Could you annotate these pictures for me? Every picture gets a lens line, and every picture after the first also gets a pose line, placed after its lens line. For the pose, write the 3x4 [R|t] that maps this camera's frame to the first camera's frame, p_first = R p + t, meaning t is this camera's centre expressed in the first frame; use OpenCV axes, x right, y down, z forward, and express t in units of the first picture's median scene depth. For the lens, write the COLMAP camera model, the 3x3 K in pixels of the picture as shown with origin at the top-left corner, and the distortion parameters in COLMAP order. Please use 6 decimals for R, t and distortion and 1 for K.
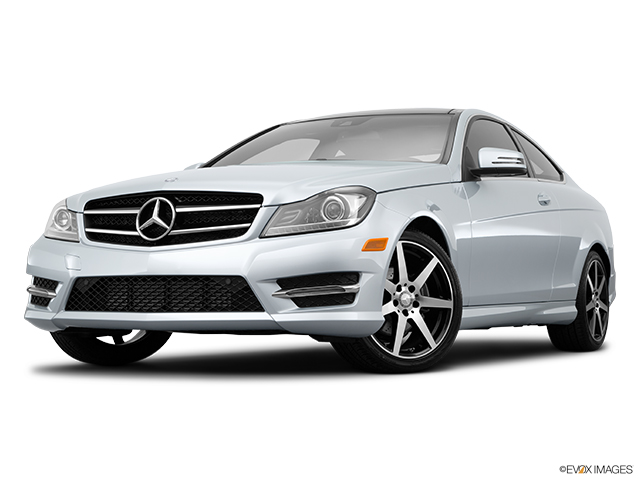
lens RADIAL K [[1379.7, 0, 319.8], [0, 1379.7, 238.6], [0, 0, 1]] dist [0.065822, 0.000000]
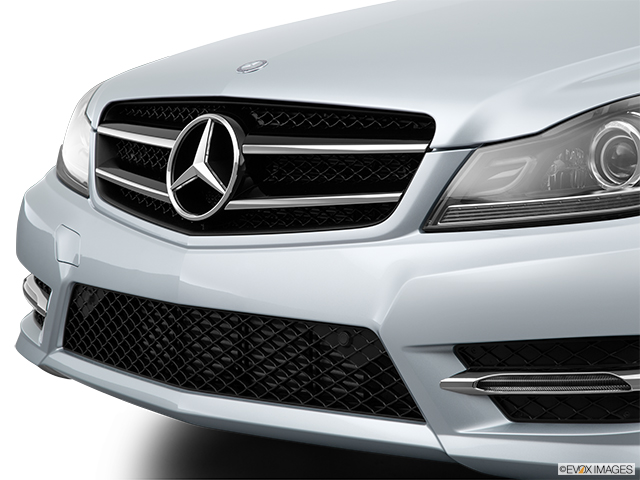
lens RADIAL K [[1855.4, 0, 319.7], [0, 1855.4, 242.1], [0, 0, 1]] dist [0.469362, 0.000000]
pose [[0.937515, 0.030969, -0.346564, 0.107327], [0.023713, 0.988028, 0.152438, -0.074882], [0.347136, -0.151131, 0.925557, 0.475152]]
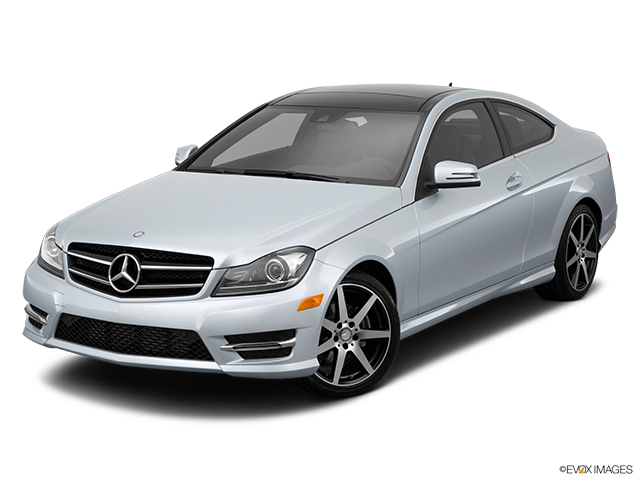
lens RADIAL K [[1622.8, 0, 320.0], [0, 1622.8, 239.6], [0, 0, 1]] dist [0.088474, 0.000000]
pose [[0.996128, 0.009775, -0.087375, 0.159039], [0.008253, 0.979016, 0.203616, -0.309584], [0.087532, -0.203548, 0.975144, -0.300372]]
